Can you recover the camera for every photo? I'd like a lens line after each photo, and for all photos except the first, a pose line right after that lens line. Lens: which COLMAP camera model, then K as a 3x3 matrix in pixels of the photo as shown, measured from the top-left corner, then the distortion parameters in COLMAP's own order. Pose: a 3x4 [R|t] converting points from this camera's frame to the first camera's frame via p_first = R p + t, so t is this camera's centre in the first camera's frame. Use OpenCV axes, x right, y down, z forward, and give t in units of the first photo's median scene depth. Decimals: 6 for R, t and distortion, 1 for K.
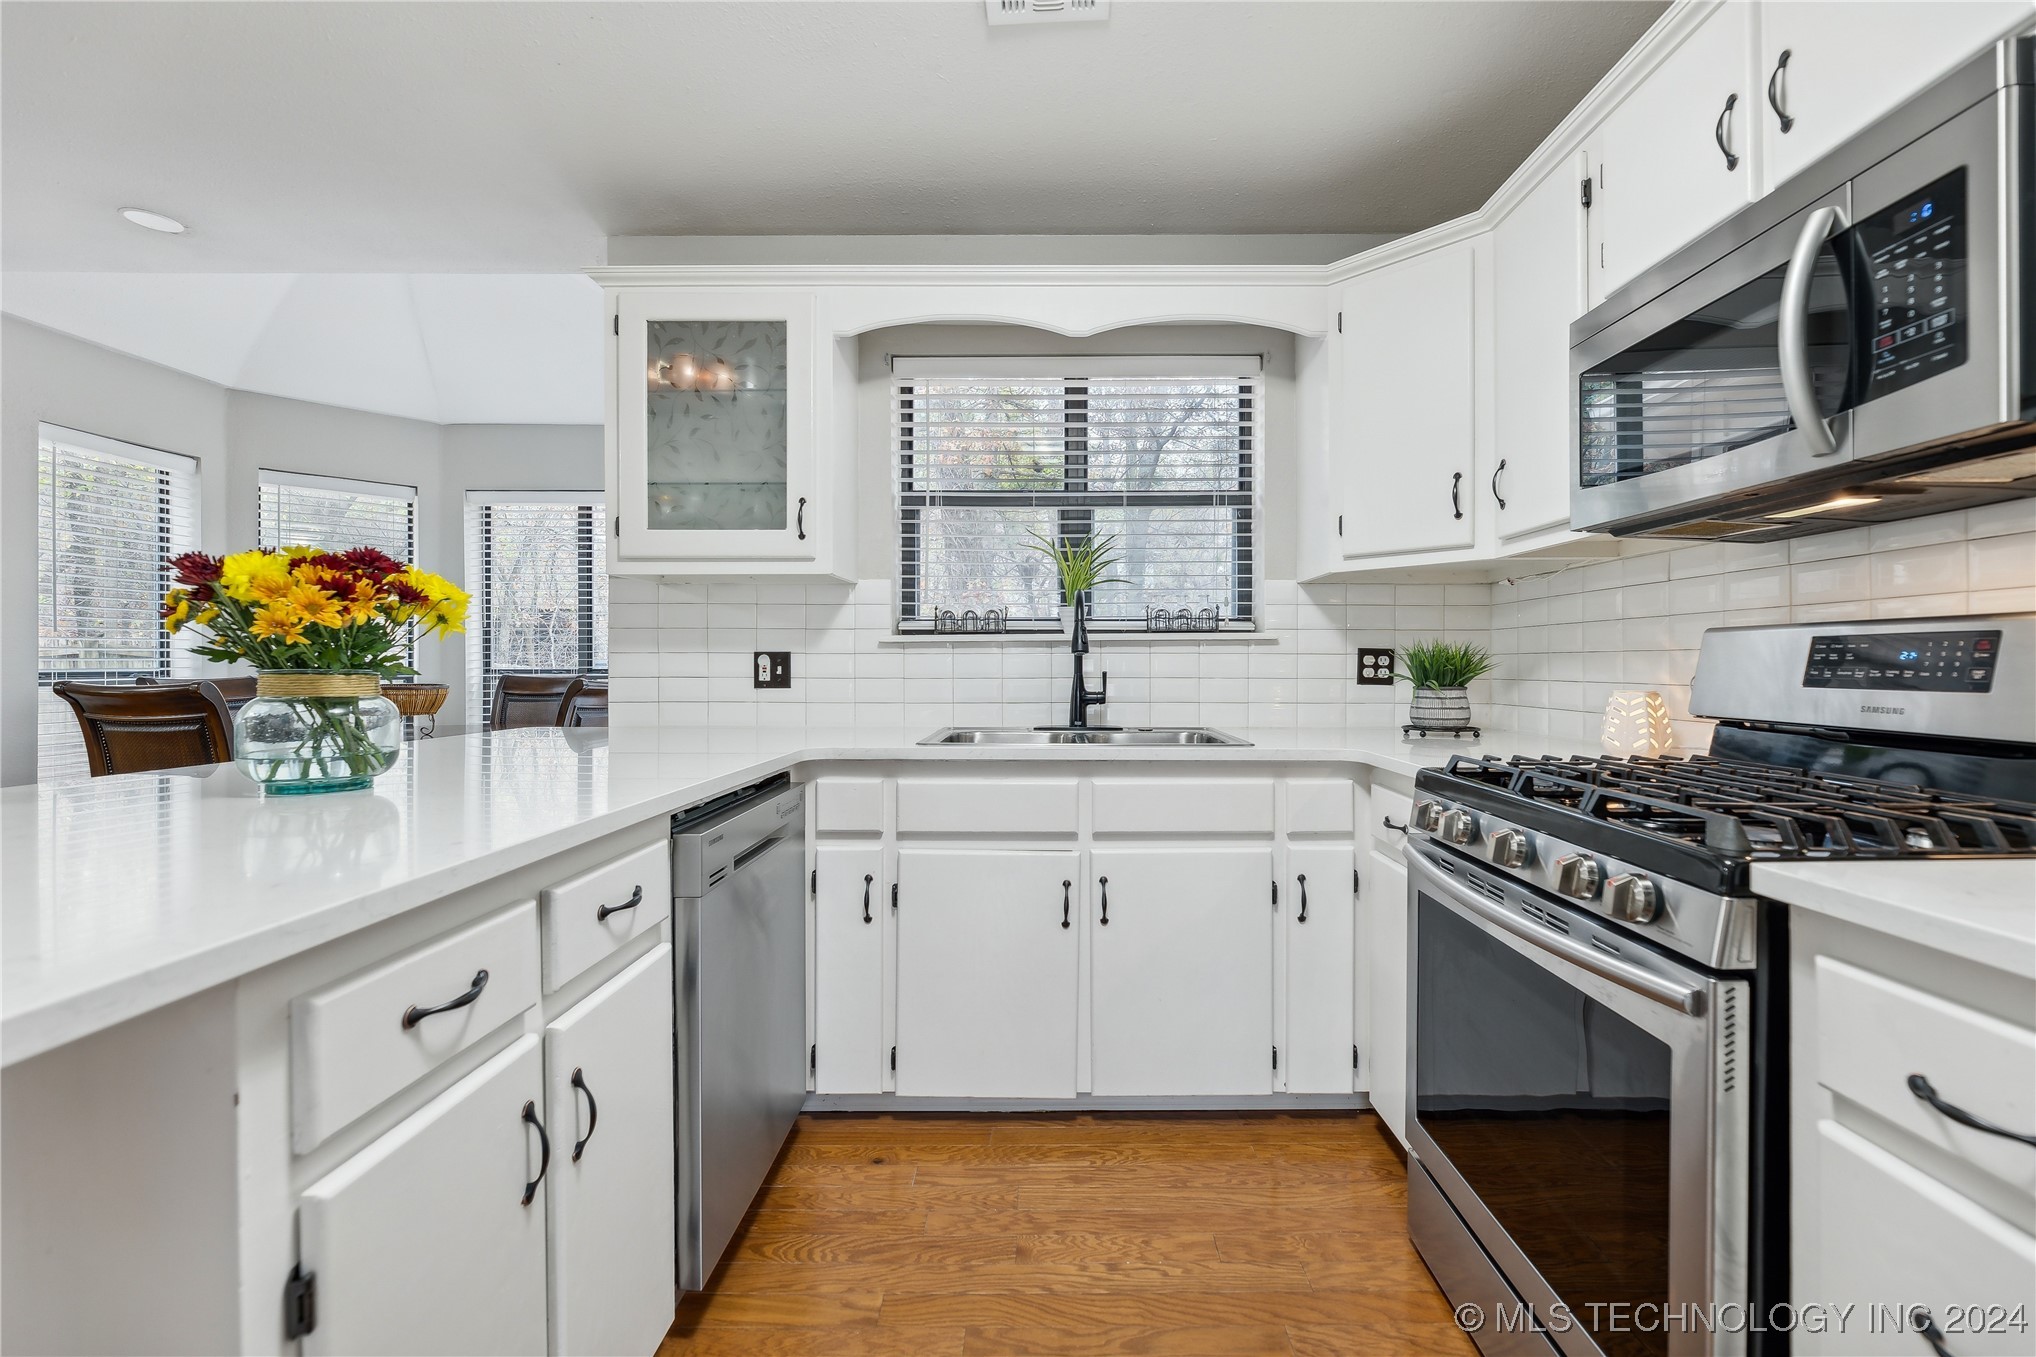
lens RADIAL K [[850.7, 0, 1046.1], [0, 850.7, 672.7], [0, 0, 1]] dist [-0.017698, -0.000089]
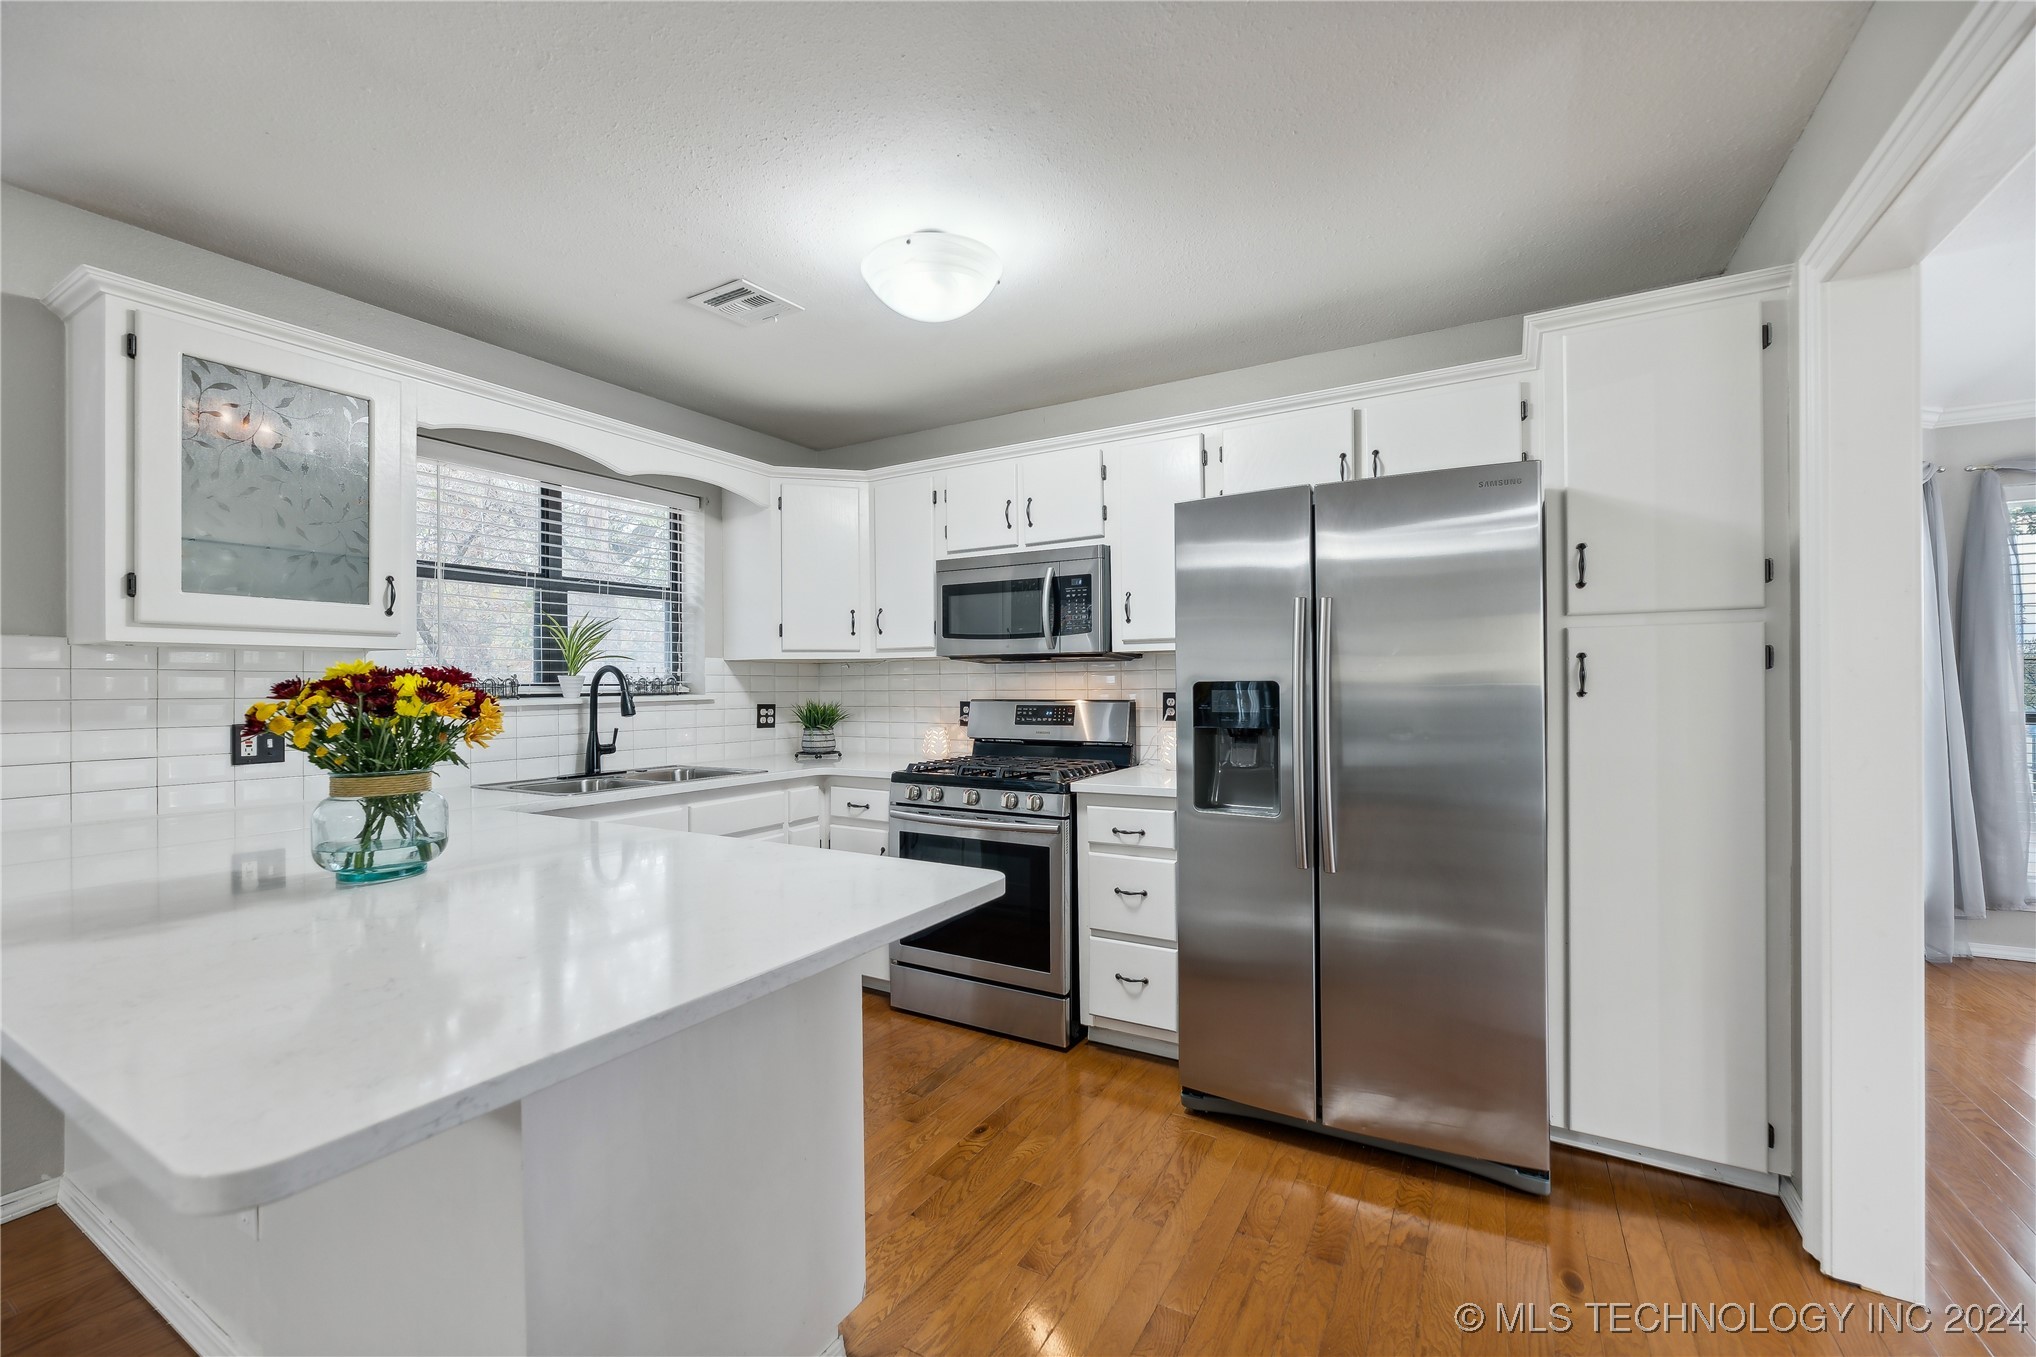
lens RADIAL K [[832.1, 0, 1023.0], [0, 832.1, 688.0], [0, 0, 1]] dist [-0.000027, 0.000013]
pose [[0.495695, -0.006614, 0.868471, -0.708760], [0.016930, 0.999855, -0.002049, -0.048305], [-0.868331, 0.015719, 0.495735, -0.160543]]
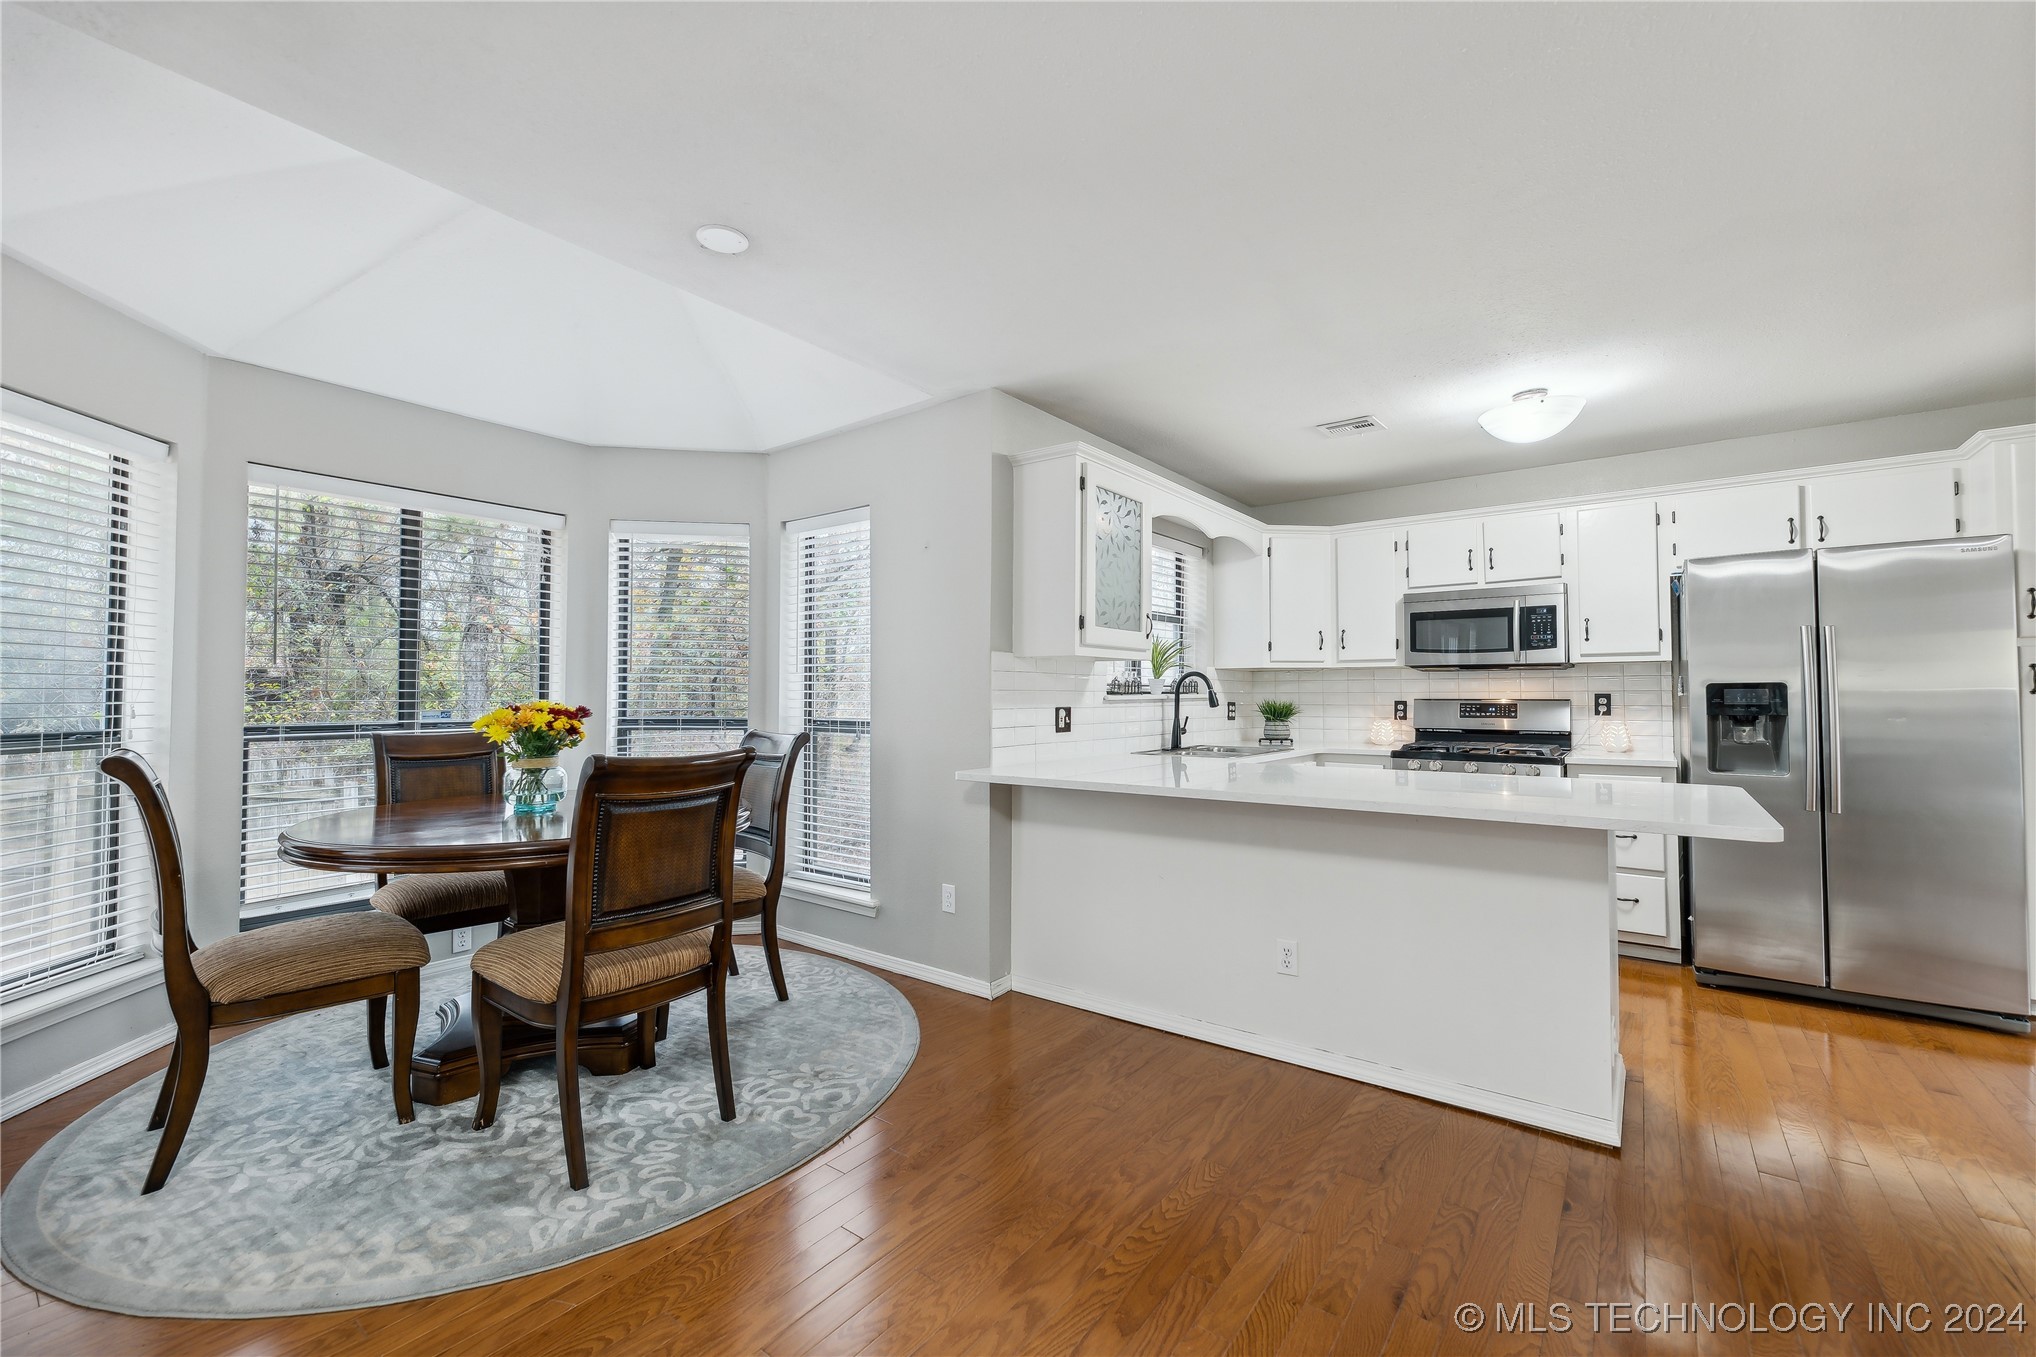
lens RADIAL K [[832.8, 0, 1018.0], [0, 832.8, 678.5], [0, 0, 1]] dist [0.000569, 0.000311]
pose [[0.599390, 0.017222, 0.800272, -1.542094], [0.009469, 0.999546, -0.028602, -0.033977], [-0.800401, 0.024722, 0.598955, 0.217946]]
